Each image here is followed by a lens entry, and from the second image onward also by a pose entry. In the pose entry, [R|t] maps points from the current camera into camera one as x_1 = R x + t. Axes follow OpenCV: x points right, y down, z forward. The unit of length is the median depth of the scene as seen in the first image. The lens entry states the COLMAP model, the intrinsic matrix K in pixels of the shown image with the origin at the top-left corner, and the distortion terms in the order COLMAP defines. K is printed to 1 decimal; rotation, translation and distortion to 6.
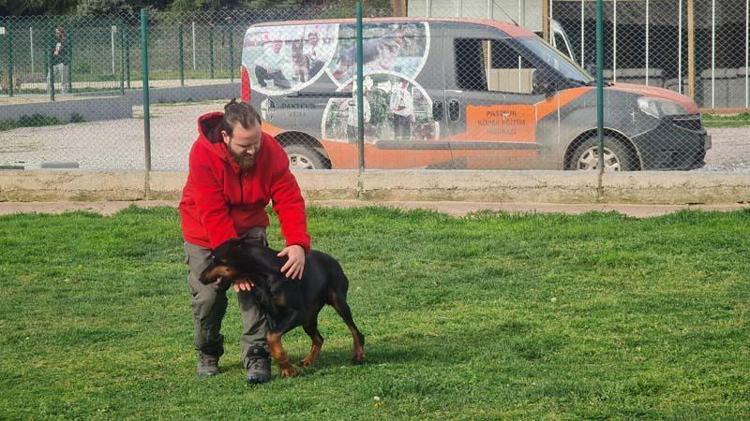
lens RADIAL K [[2656.7, 0, 347.5], [0, 2656.7, 169.5], [0, 0, 1]] dist [0.451437, 0.000000]
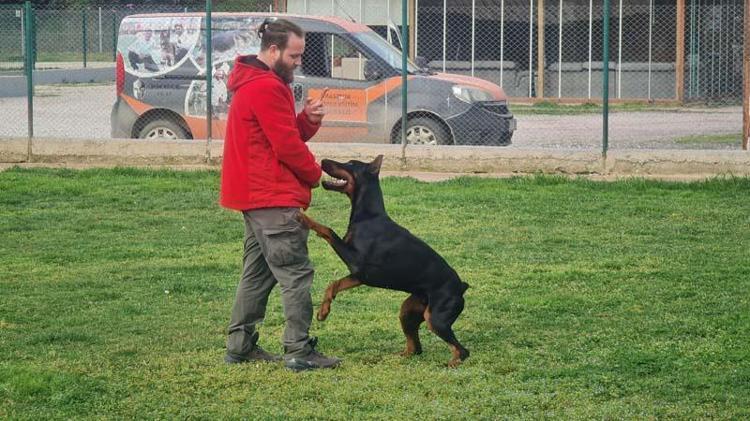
lens RADIAL K [[2656.7, 0, 335.0], [0, 2656.7, 172.7], [0, 0, 1]] dist [0.451437, 0.000000]
pose [[0.999469, 0.019072, 0.026433, 0.026206], [-0.019232, 0.999798, 0.005827, 0.005750], [-0.026316, -0.006333, 0.999634, -0.172326]]
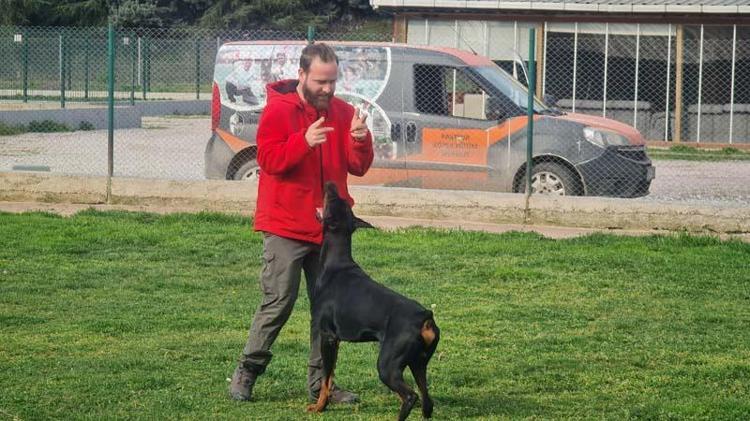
lens RADIAL K [[2656.7, 0, 352.3], [0, 2656.7, 178.6], [0, 0, 1]] dist [0.451437, 0.000000]
pose [[0.999006, 0.042318, -0.014033, 0.032374], [-0.042376, 0.999094, -0.003891, 0.001271], [0.013856, 0.004482, 0.999894, -0.054534]]
